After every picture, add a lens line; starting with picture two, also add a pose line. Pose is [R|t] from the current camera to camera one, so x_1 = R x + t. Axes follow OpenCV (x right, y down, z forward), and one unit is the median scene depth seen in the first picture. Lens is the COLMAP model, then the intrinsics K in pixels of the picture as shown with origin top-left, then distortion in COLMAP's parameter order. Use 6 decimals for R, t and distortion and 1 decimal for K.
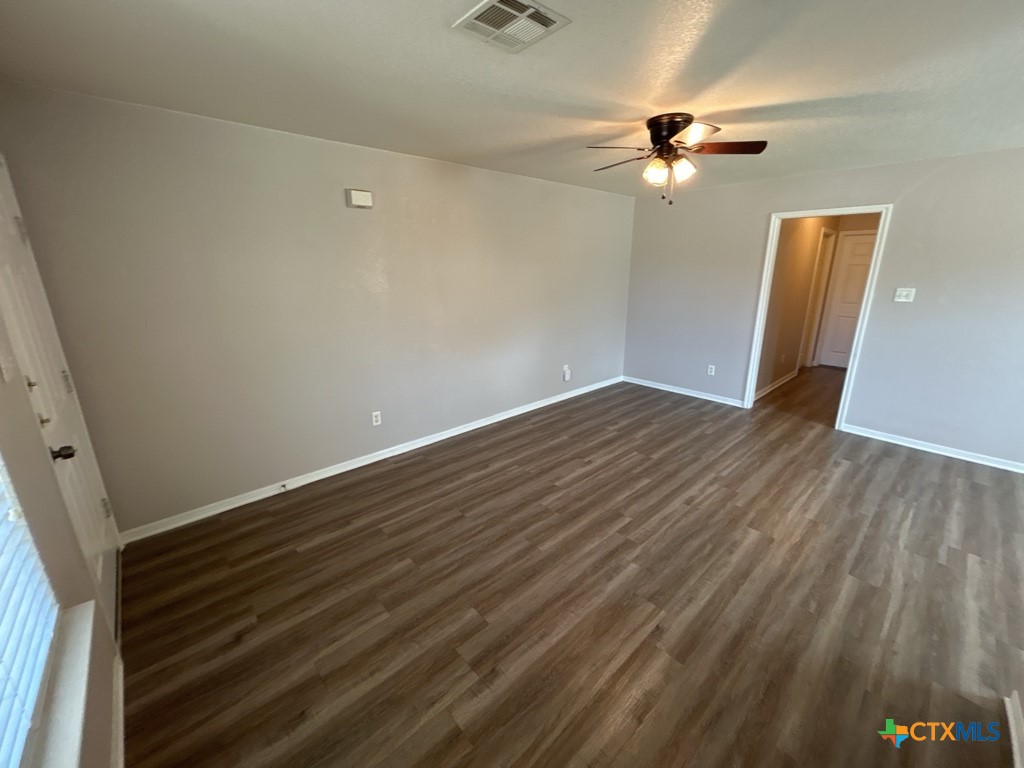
lens RADIAL K [[409.8, 0, 514.1], [0, 409.8, 384.9], [0, 0, 1]] dist [0.002569, 0.000350]
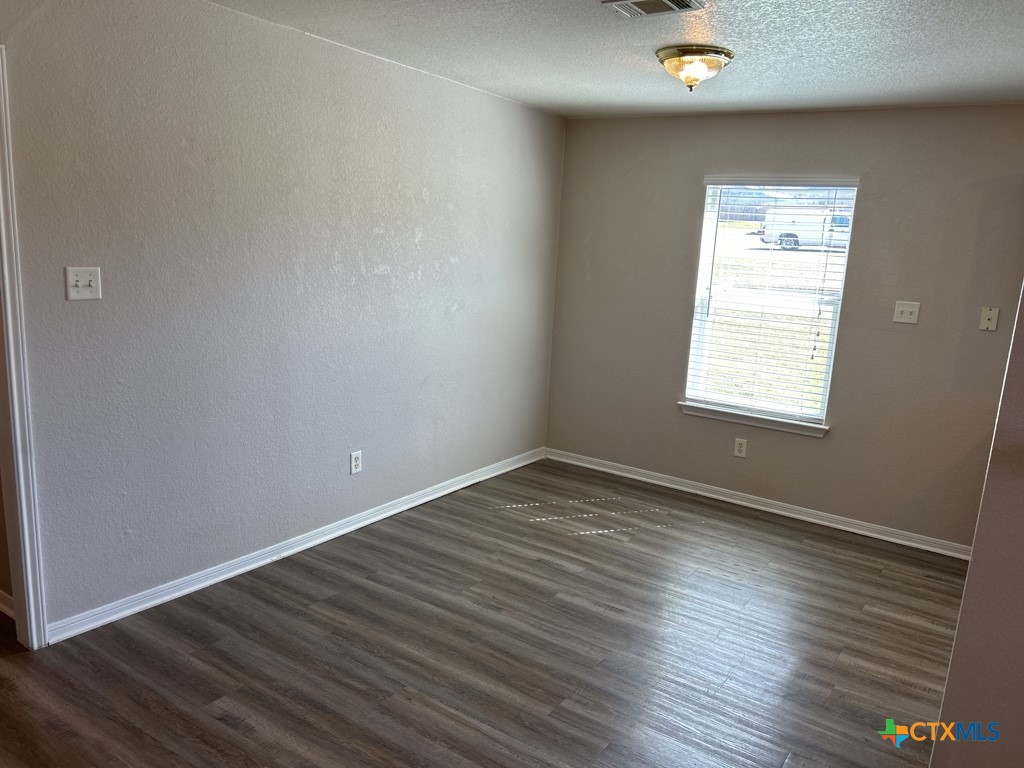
lens RADIAL K [[771.2, 0, 522.0], [0, 771.2, 386.0], [0, 0, 1]] dist [0.054882, -0.060815]
pose [[-0.247571, -0.197859, 0.948452, 0.076056], [0.210669, 0.944511, 0.252027, -0.223107], [-0.945689, 0.262204, -0.192151, 0.753514]]
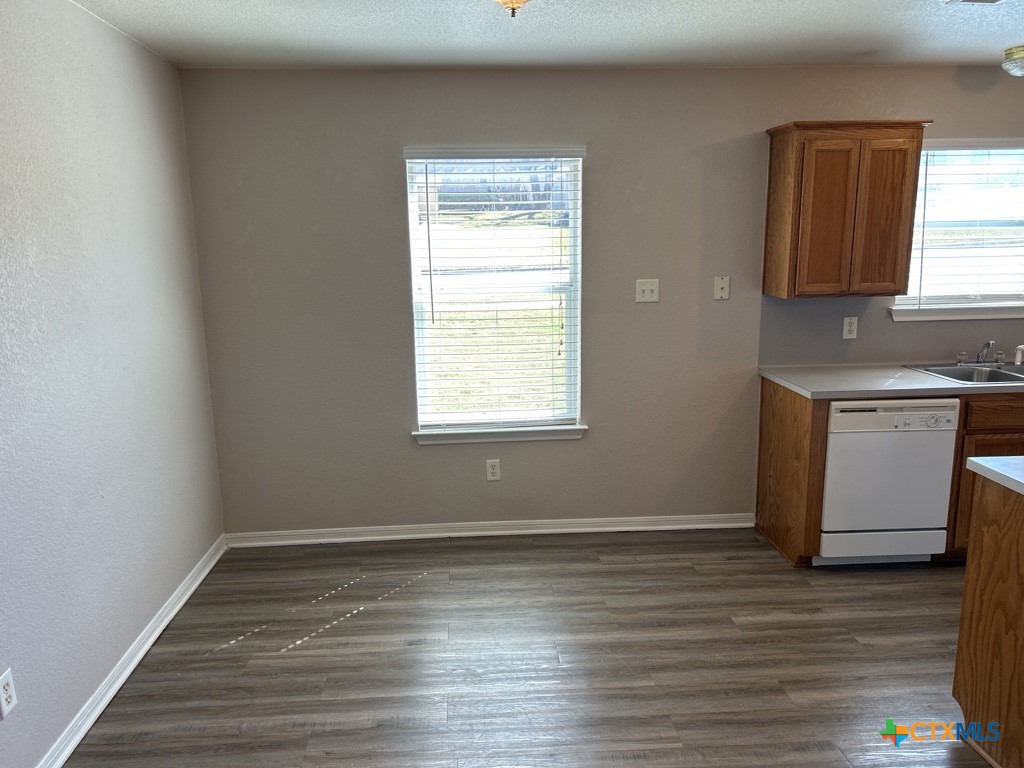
lens RADIAL K [[771.2, 0, 506.5], [0, 771.2, 383.1], [0, 0, 1]] dist [0.054882, -0.060815]
pose [[-0.784198, -0.104257, 0.611690, 0.546990], [0.187069, 0.900197, 0.393257, -0.260814], [-0.591641, 0.422820, -0.686429, 0.877939]]
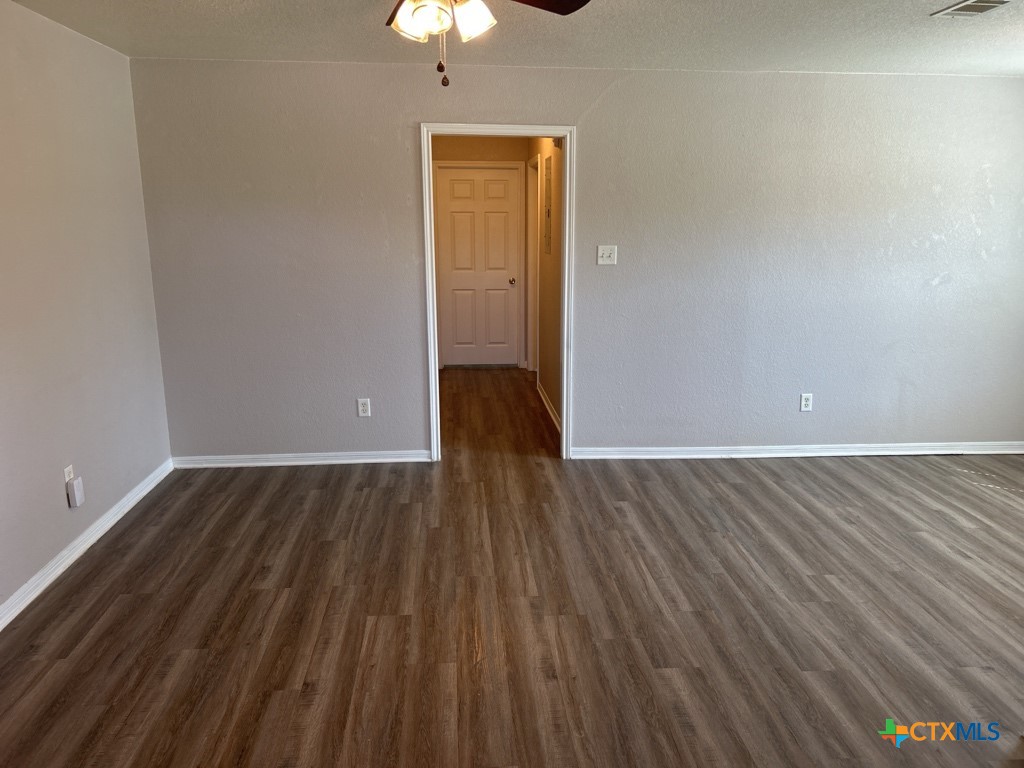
lens RADIAL K [[771.2, 0, 508.3], [0, 771.2, 382.3], [0, 0, 1]] dist [0.054882, -0.060815]
pose [[0.613621, -0.165896, 0.771977, -0.230230], [0.214305, 0.975972, 0.039390, -0.090695], [-0.759963, 0.141268, 0.634429, 0.304050]]
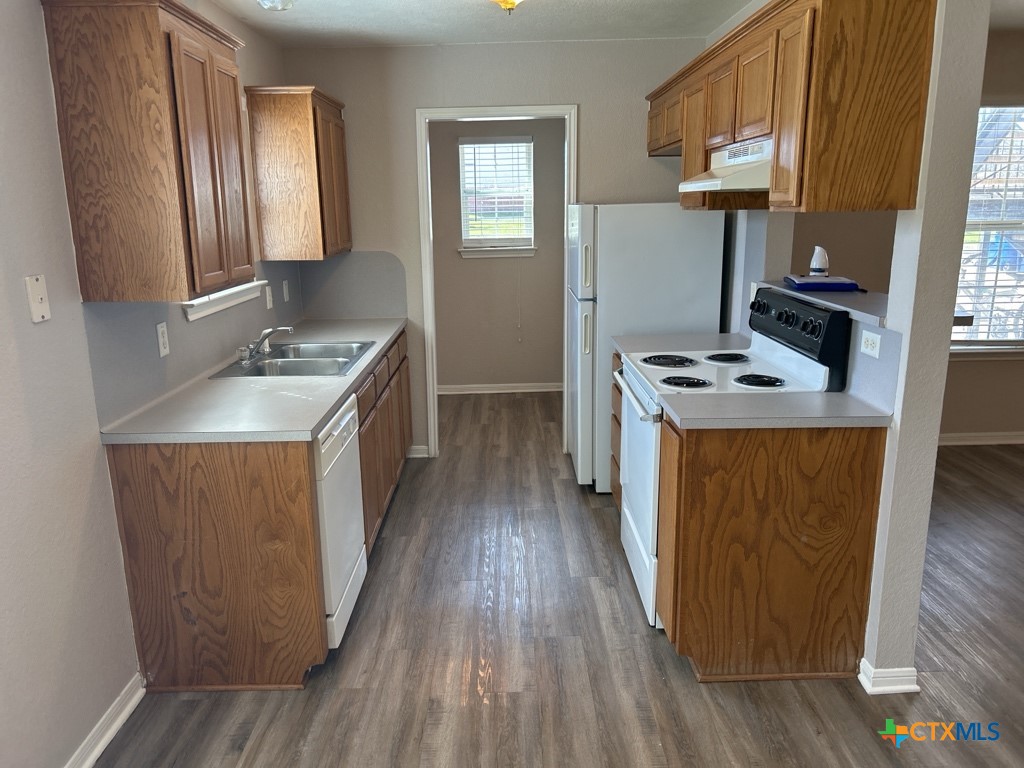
lens RADIAL K [[771.2, 0, 514.8], [0, 771.2, 392.7], [0, 0, 1]] dist [0.054882, -0.060815]
pose [[-0.661654, 0.190637, -0.725170, 1.197624], [-0.189140, 0.893430, 0.407443, -0.119576], [0.725562, 0.406744, -0.555084, 0.455328]]
